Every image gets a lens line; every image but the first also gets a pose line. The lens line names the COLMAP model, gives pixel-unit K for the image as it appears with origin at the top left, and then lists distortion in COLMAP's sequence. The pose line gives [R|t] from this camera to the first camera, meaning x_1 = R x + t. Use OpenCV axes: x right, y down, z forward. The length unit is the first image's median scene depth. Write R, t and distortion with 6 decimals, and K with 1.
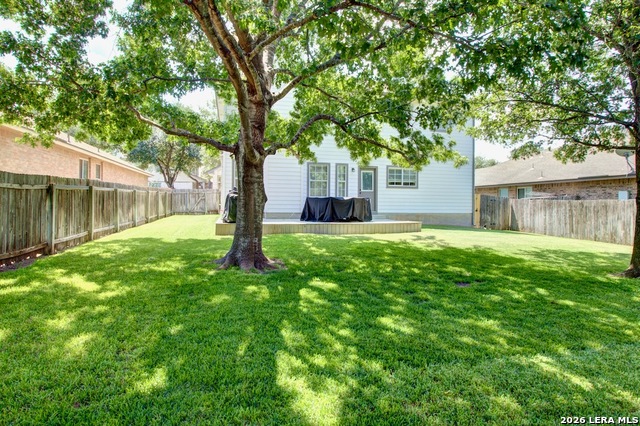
lens RADIAL K [[356.3, 0, 320.0], [0, 356.3, 213.0], [0, 0, 1]] dist [-0.001393, -0.000274]
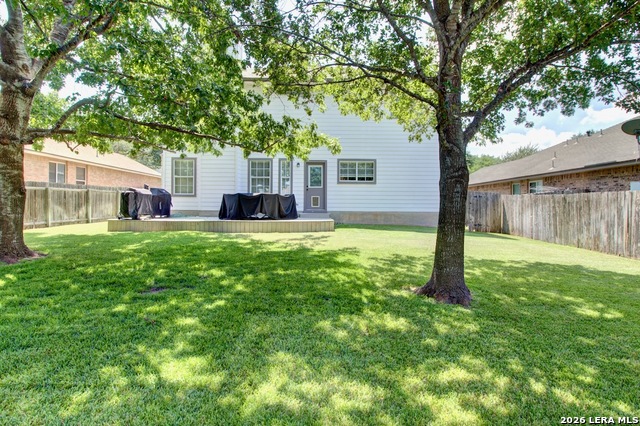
lens RADIAL K [[356.3, 0, 320.0], [0, 356.3, 213.0], [0, 0, 1]] dist [-0.001393, -0.000274]
pose [[0.970103, 0.000899, -0.242690, 0.377102], [-0.002580, 0.999975, -0.006608, 0.010667], [0.242678, 0.007037, 0.970081, 0.114113]]
